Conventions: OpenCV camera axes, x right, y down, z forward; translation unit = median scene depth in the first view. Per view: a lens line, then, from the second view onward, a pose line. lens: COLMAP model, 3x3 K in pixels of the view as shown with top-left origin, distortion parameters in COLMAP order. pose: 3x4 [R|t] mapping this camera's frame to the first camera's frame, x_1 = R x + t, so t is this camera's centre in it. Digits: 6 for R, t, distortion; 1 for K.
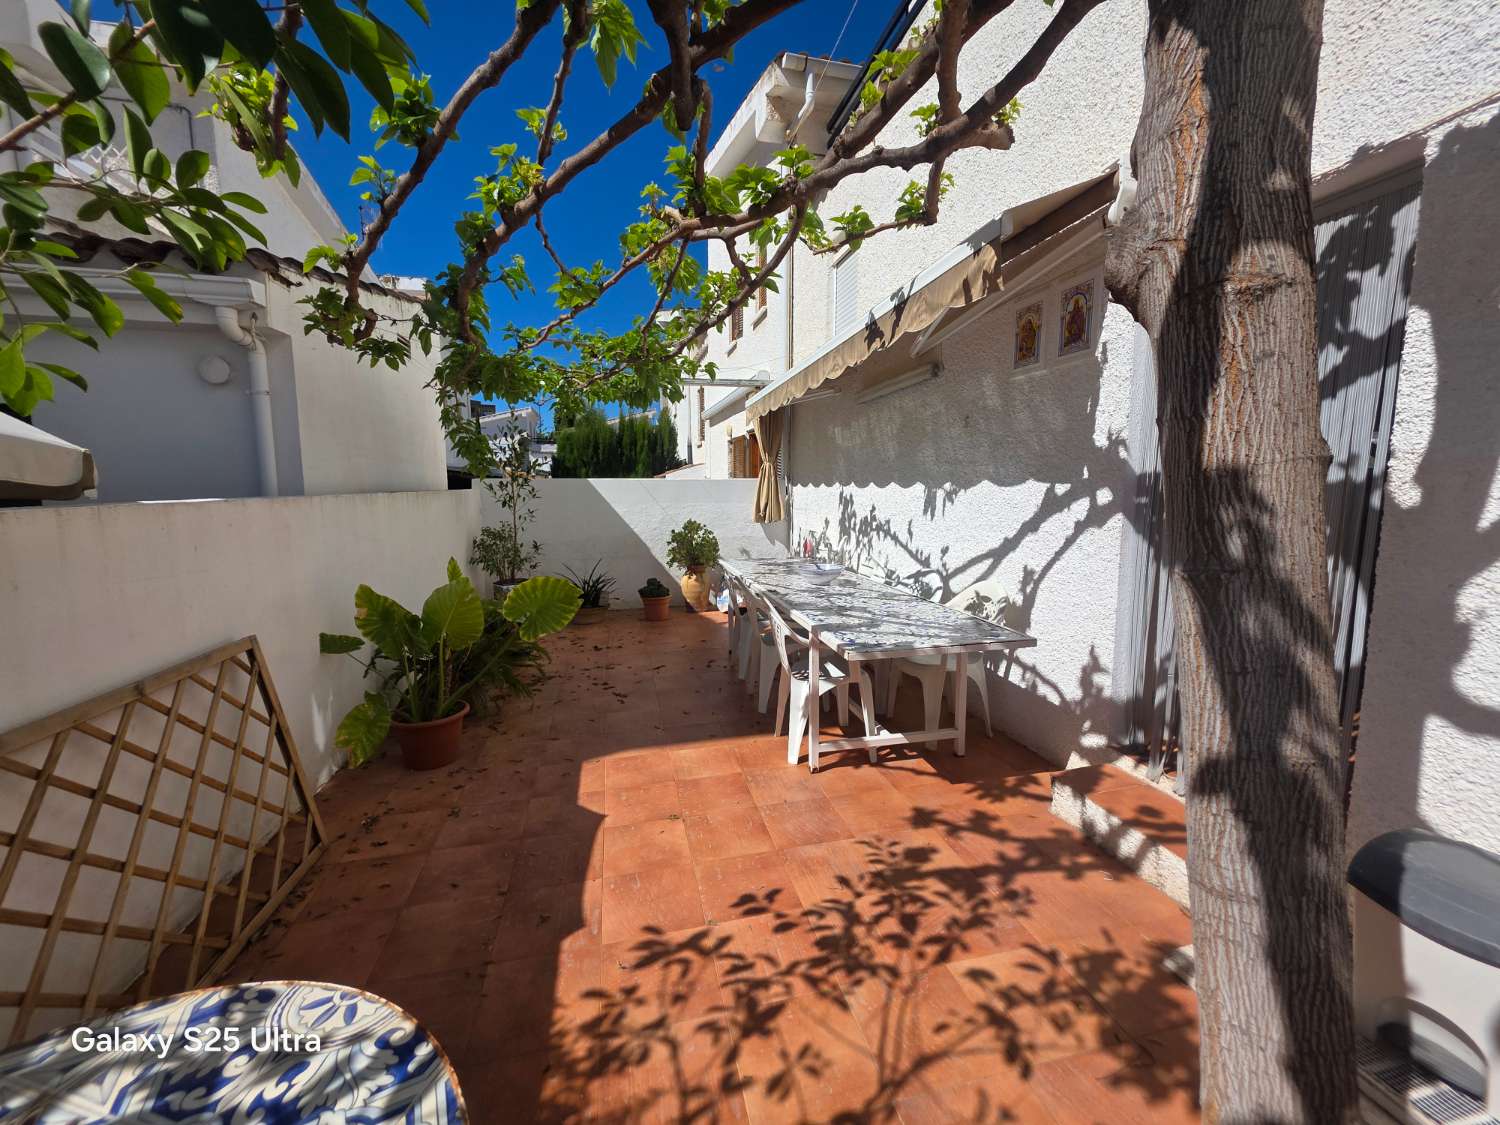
lens RADIAL K [[606.0, 0, 755.5], [0, 606.0, 554.8], [0, 0, 1]] dist [-0.000484, -0.000240]
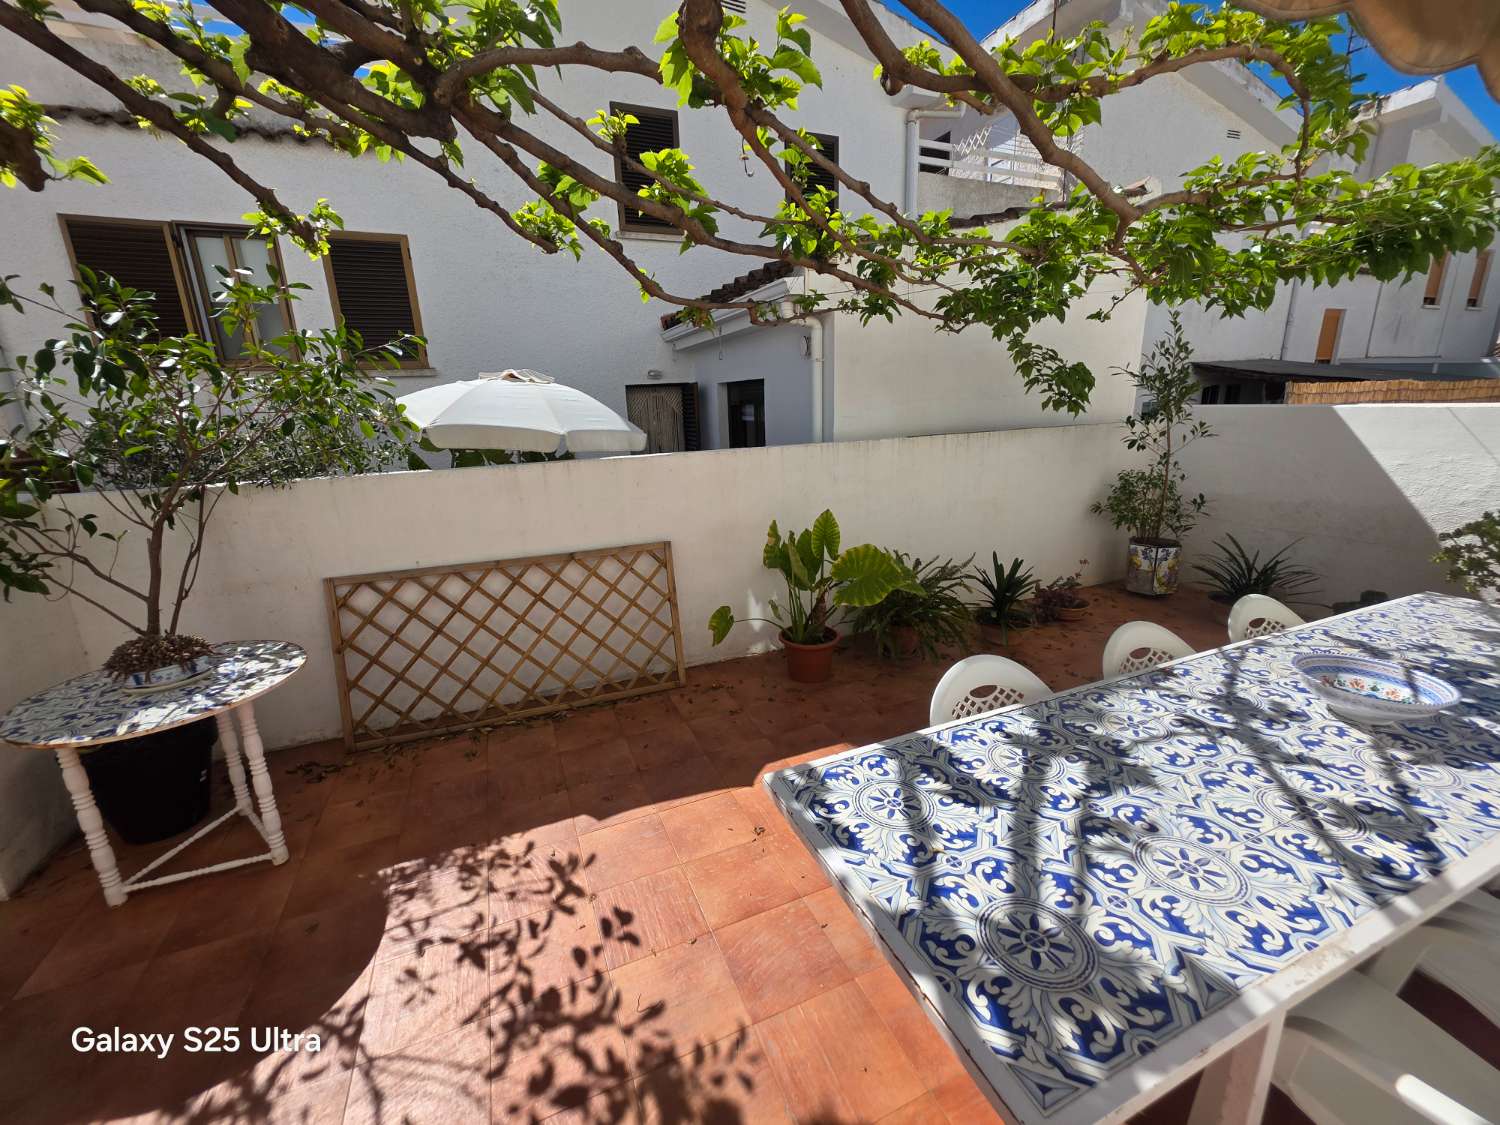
lens RADIAL K [[606.0, 0, 755.5], [0, 606.0, 554.8], [0, 0, 1]] dist [-0.000484, -0.000240]
pose [[0.172533, 0.246653, -0.953622, 0.533410], [-0.088808, 0.968093, 0.234328, -0.161587], [0.980992, 0.044260, 0.188933, 0.656801]]
